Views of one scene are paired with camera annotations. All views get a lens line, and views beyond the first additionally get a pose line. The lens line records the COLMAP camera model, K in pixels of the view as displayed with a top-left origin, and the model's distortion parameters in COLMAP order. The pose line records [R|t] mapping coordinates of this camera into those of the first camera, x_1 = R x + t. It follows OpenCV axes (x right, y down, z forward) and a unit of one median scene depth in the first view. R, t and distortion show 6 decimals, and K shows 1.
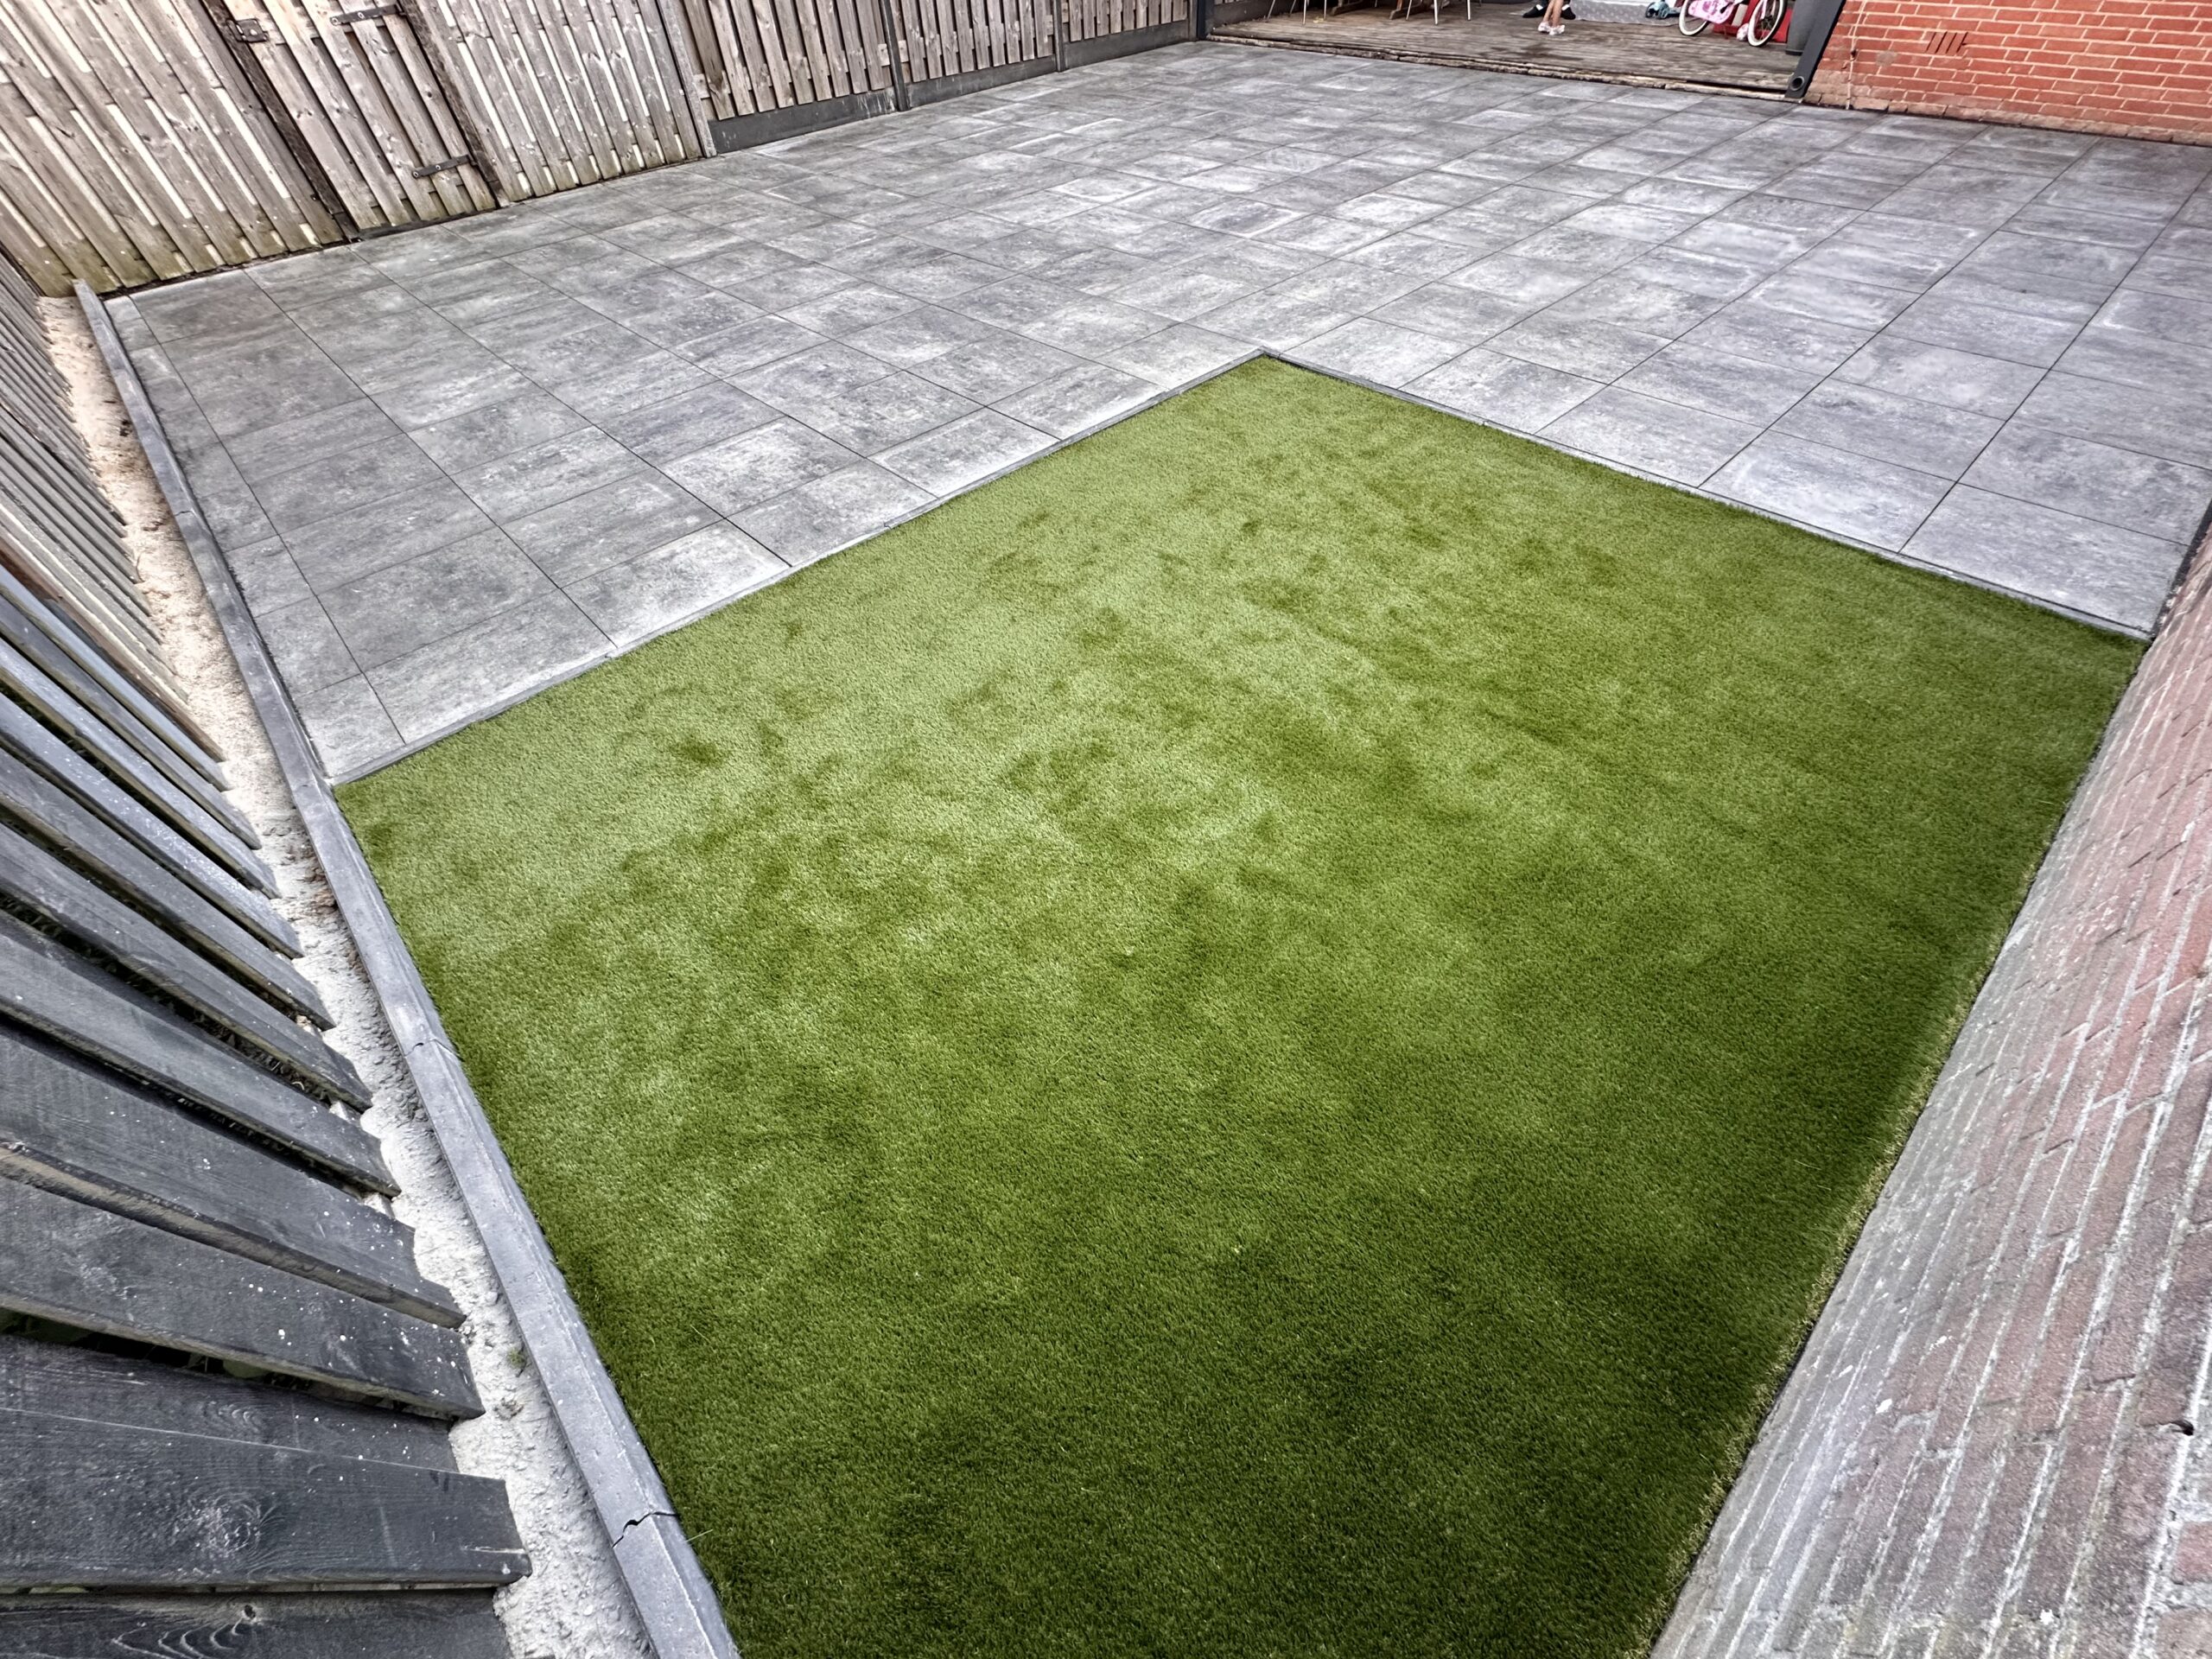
lens RADIAL K [[874.2, 0, 1121.3], [0, 874.2, 833.0], [0, 0, 1]] dist [-0.001707, -0.000152]
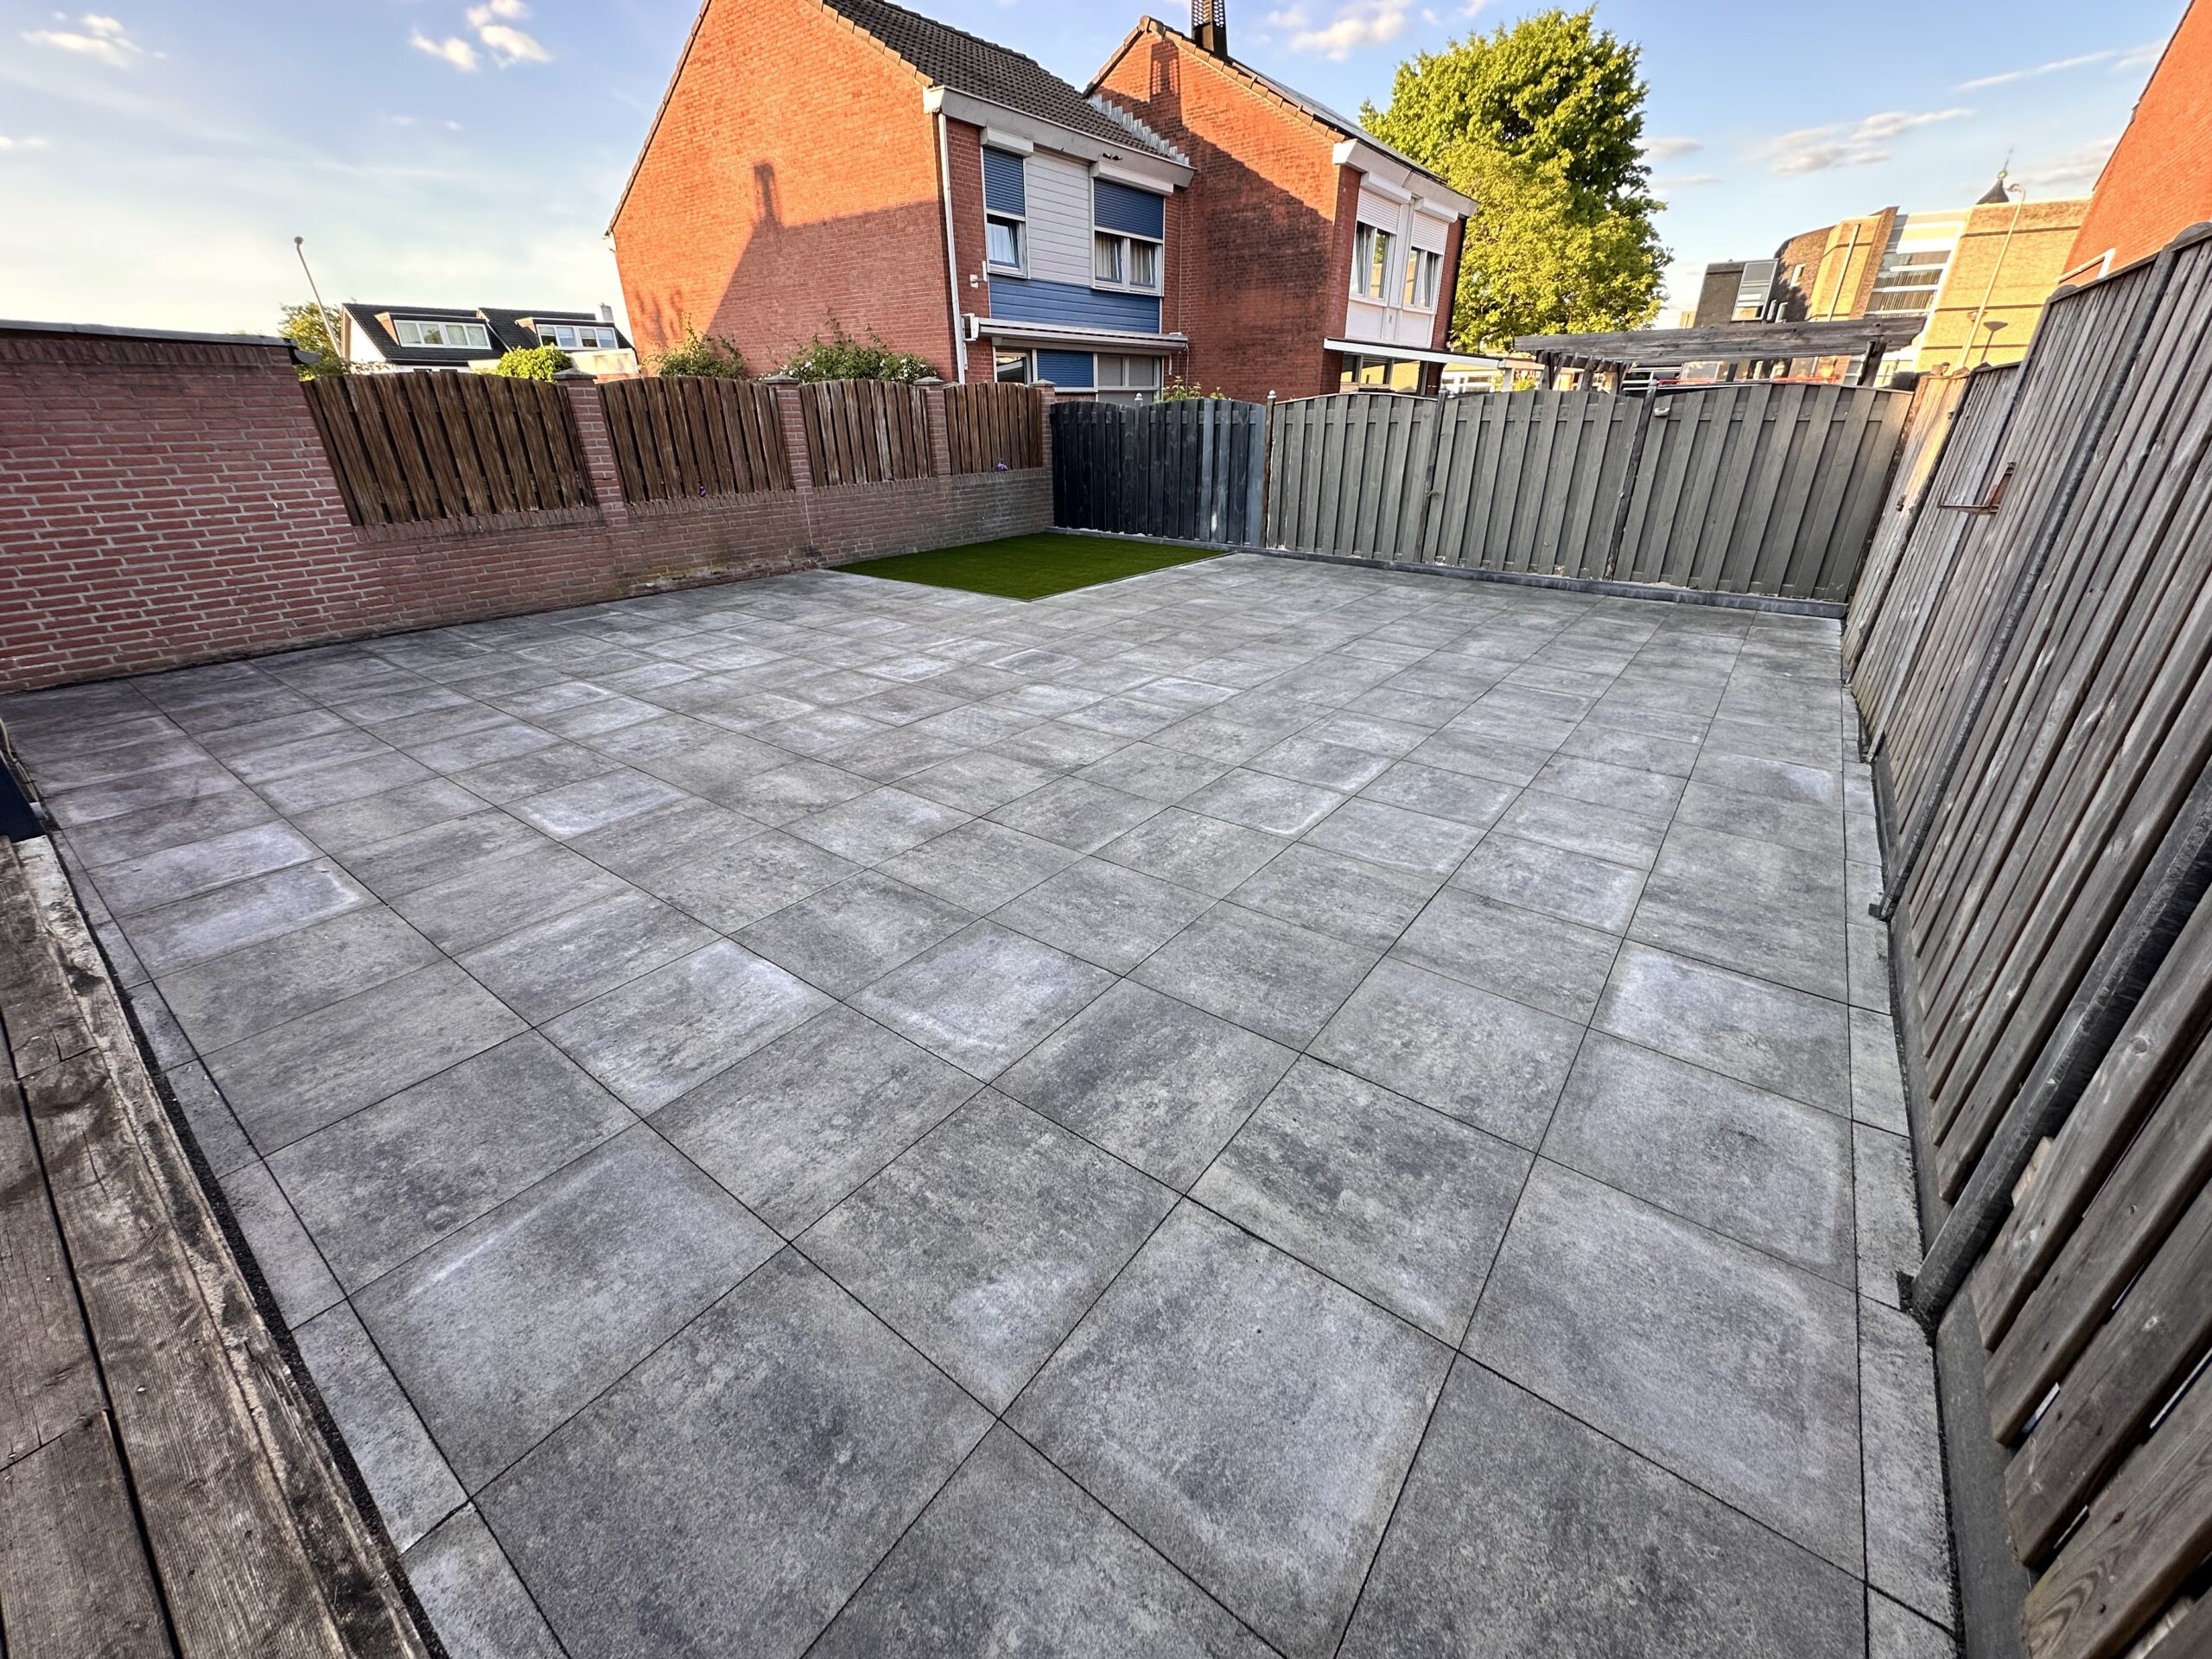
lens RADIAL K [[878.3, 0, 1106.0], [0, 878.3, 829.5], [0, 0, 1]] dist [0.000364, -0.000082]
pose [[-0.987027, 0.107987, -0.118816, 0.289287], [-0.086664, 0.264626, 0.960449, -2.435623], [0.135158, 0.958286, -0.251834, 2.085792]]
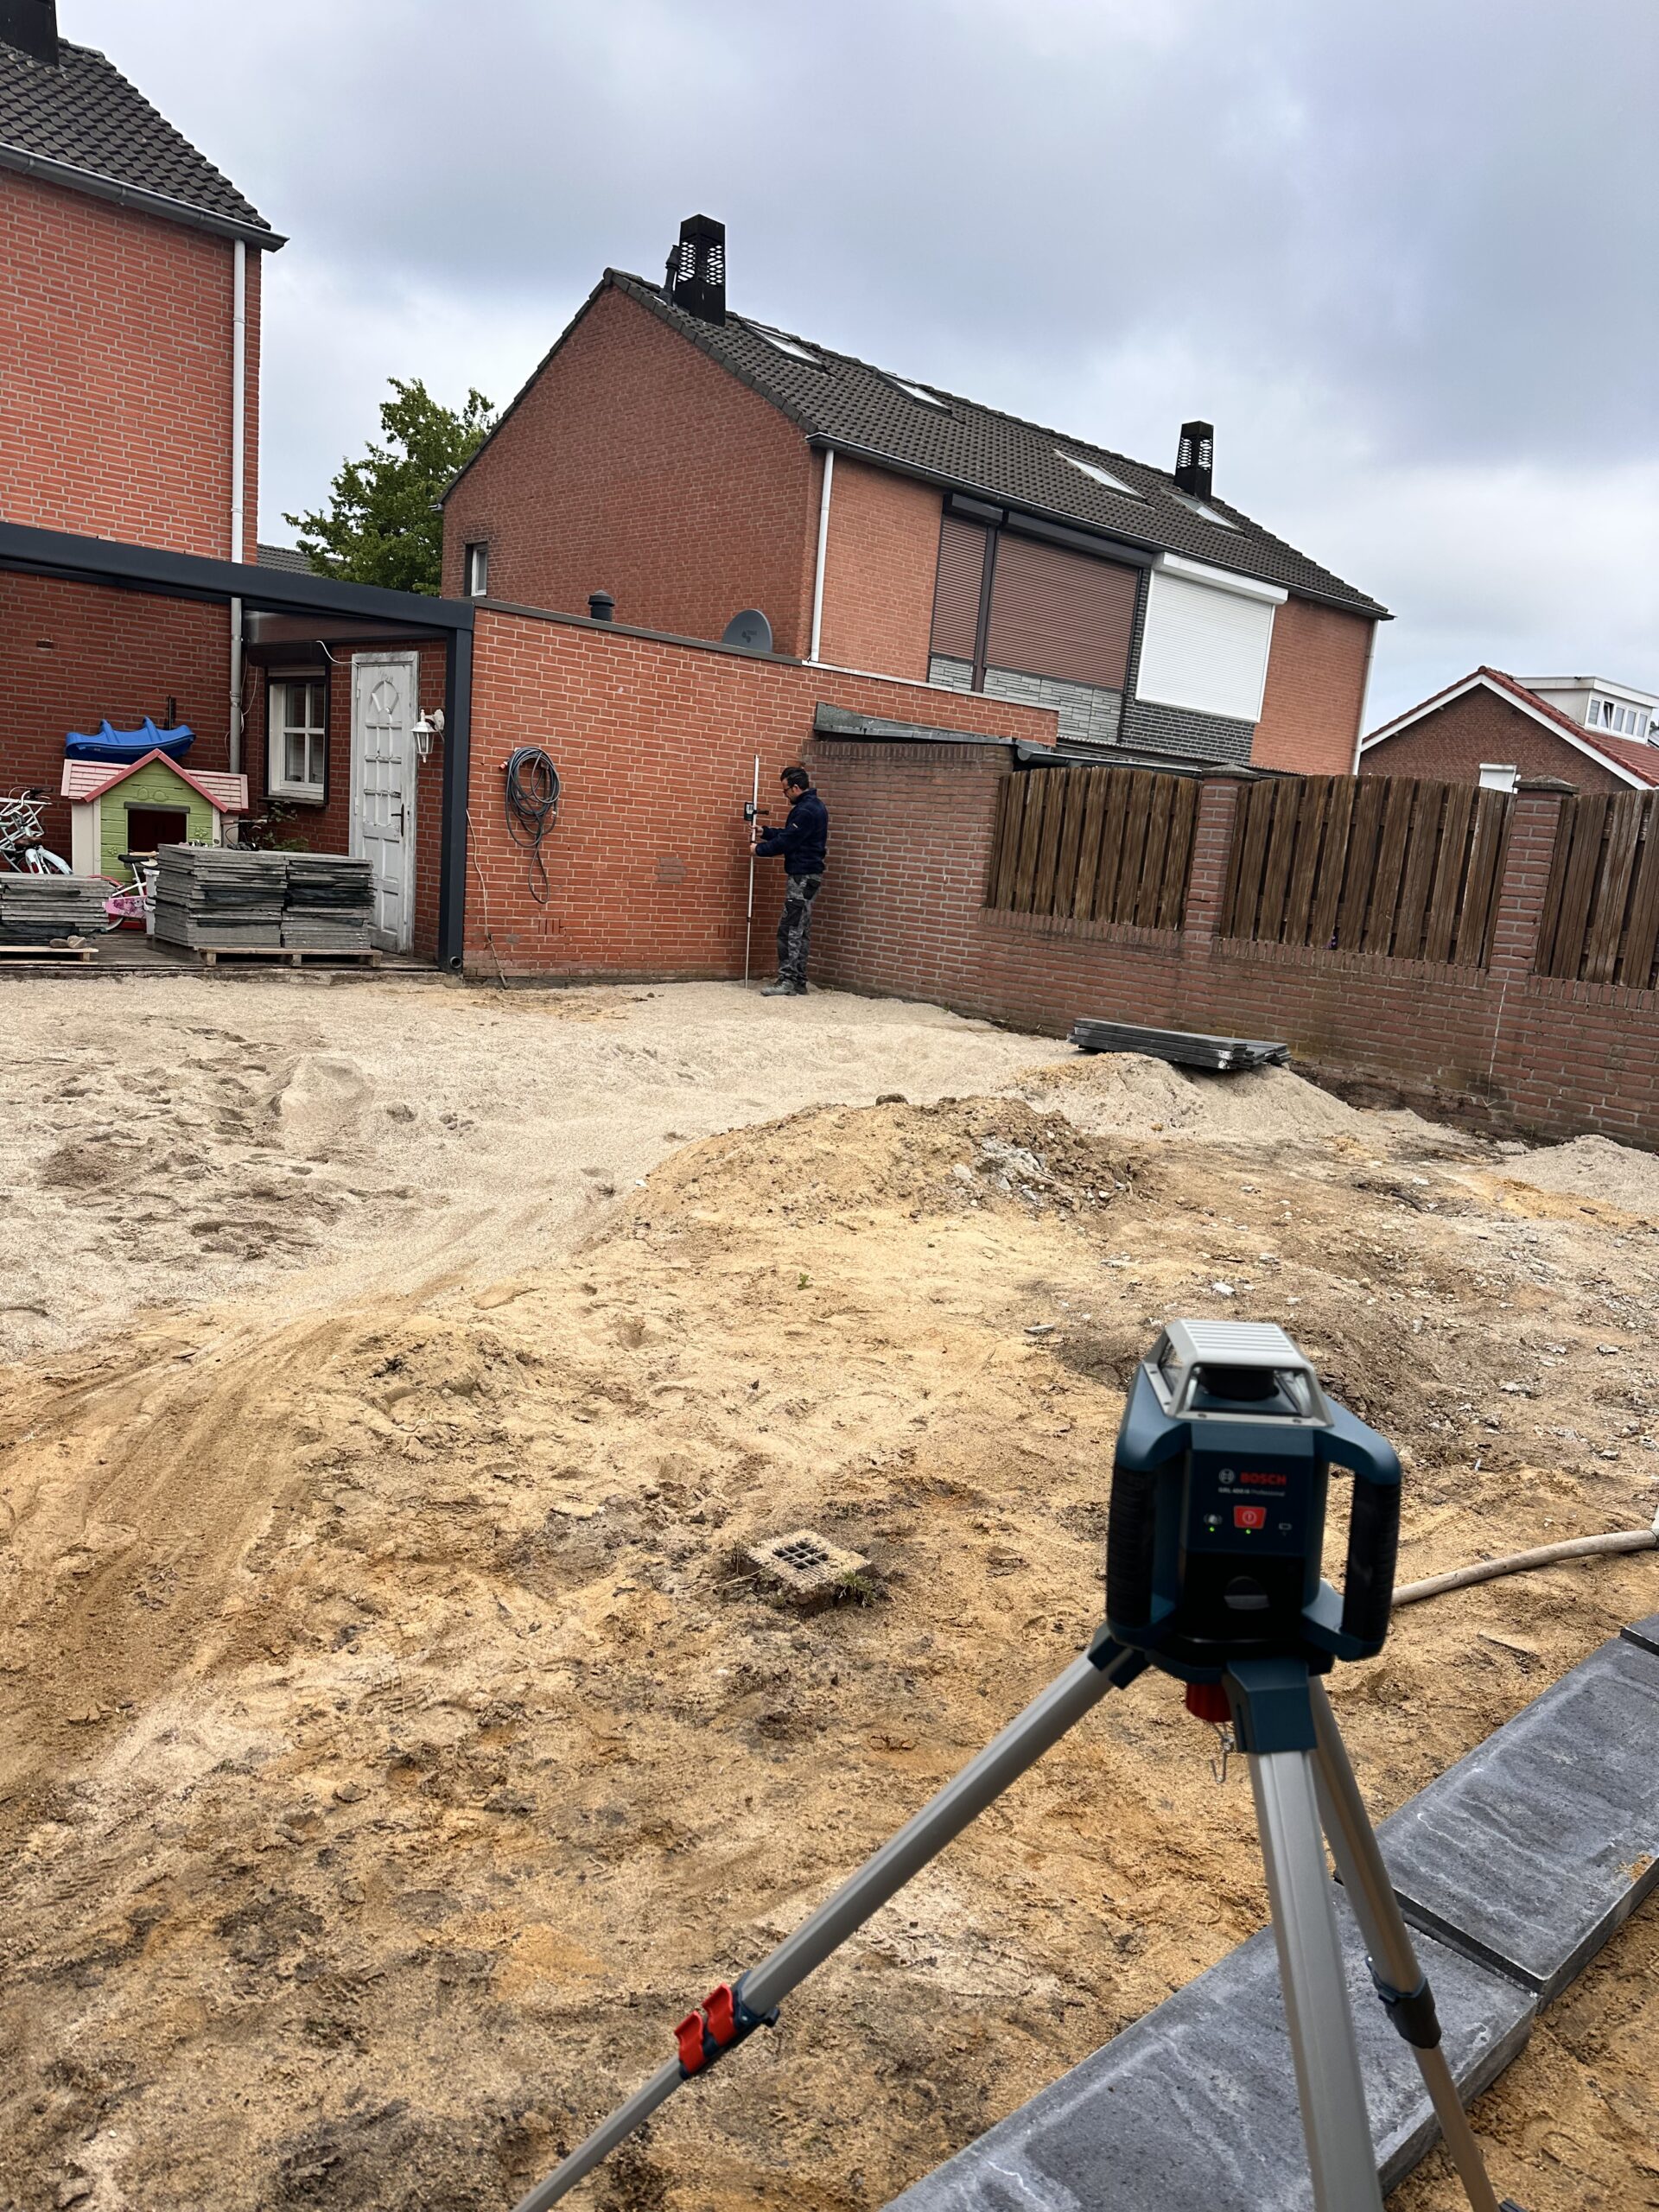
lens RADIAL K [[1538.5, 0, 818.2], [0, 1538.5, 1105.9], [0, 0, 1]] dist [0.169652, -0.328444]
pose [[0.021160, -0.136945, 0.990353, -1.568734], [0.694367, 0.714702, 0.083993, -1.026966], [-0.719310, 0.685891, 0.110214, 1.059470]]
